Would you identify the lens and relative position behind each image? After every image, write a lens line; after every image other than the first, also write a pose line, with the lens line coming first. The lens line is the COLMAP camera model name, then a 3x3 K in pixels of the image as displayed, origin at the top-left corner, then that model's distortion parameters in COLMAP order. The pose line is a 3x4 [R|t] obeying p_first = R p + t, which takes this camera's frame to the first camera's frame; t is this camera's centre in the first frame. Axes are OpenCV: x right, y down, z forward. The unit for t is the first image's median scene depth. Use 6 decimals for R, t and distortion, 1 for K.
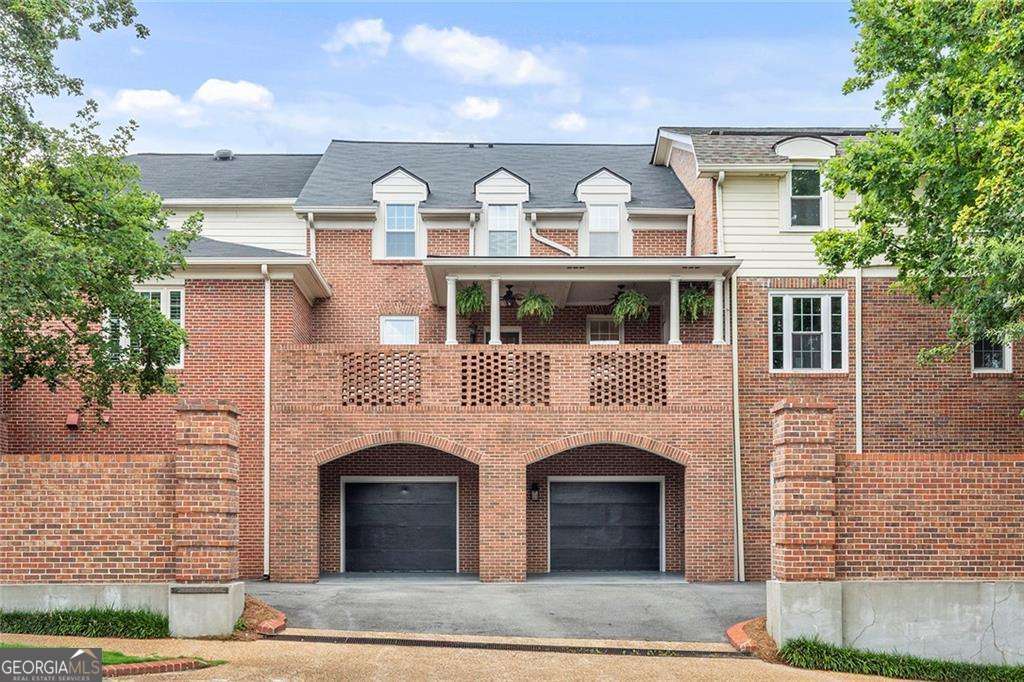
lens RADIAL K [[1065.0, 0, 509.6], [0, 1065.0, 346.8], [0, 0, 1]] dist [0.004549, 0.000000]
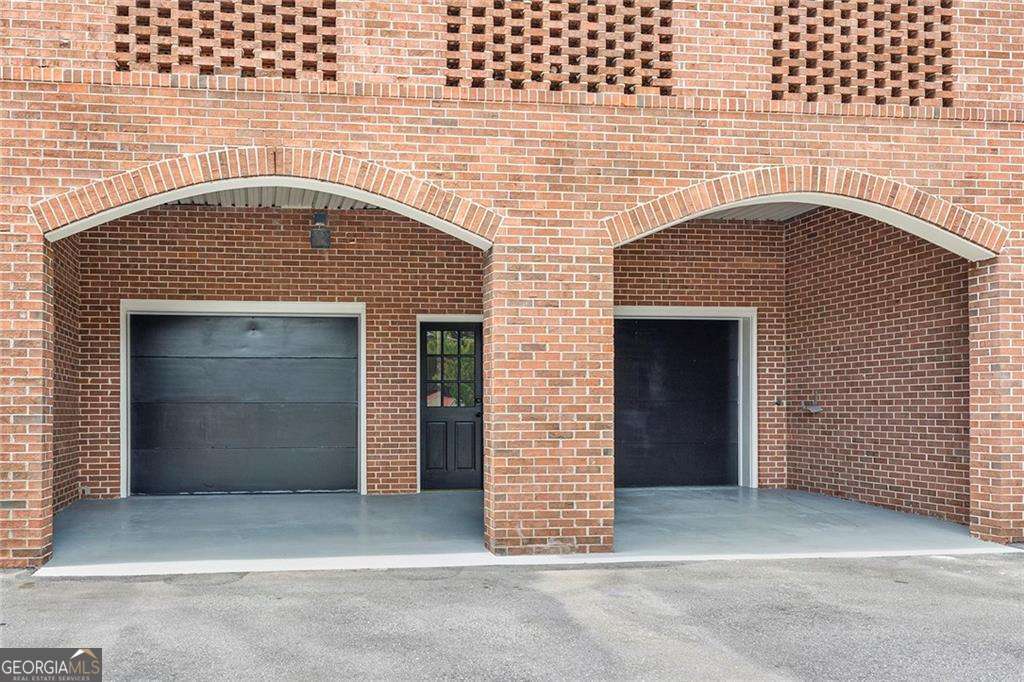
lens RADIAL K [[1291.0, 0, 510.6], [0, 1291.0, 335.7], [0, 0, 1]] dist [-0.023522, 0.000000]
pose [[0.991228, 0.004653, 0.132082, -0.081019], [-0.020353, 0.992833, 0.117768, 0.087265], [-0.130587, -0.119423, 0.984218, 0.538193]]
